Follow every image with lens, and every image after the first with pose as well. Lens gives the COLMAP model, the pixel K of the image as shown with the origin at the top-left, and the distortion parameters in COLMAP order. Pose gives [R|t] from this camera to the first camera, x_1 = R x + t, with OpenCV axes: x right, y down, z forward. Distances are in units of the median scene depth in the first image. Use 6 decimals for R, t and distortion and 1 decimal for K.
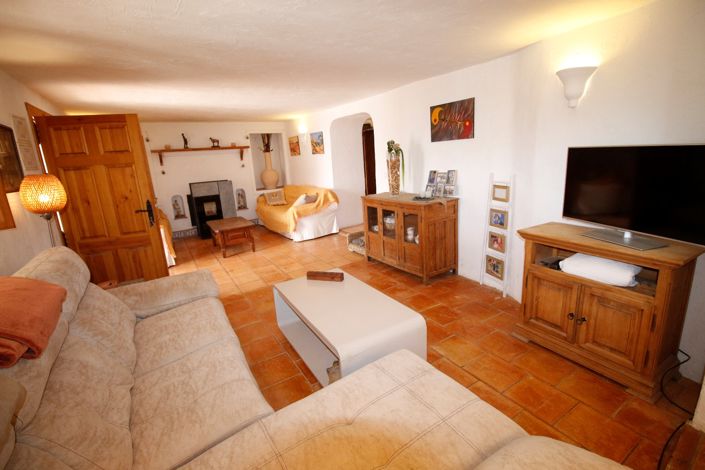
lens RADIAL K [[335.3, 0, 358.7], [0, 335.3, 233.6], [0, 0, 1]] dist [-0.003379, -0.000852]
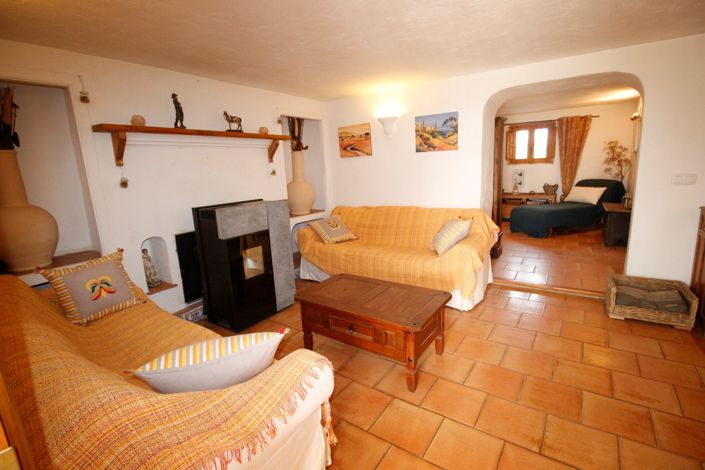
lens RADIAL K [[335.3, 0, 354.2], [0, 335.3, 237.0], [0, 0, 1]] dist [-0.003379, -0.000852]
pose [[0.906923, -0.071876, 0.415119, -0.542154], [0.096125, 0.994652, -0.037789, -0.082724], [-0.410183, 0.074175, 0.908982, 0.565322]]
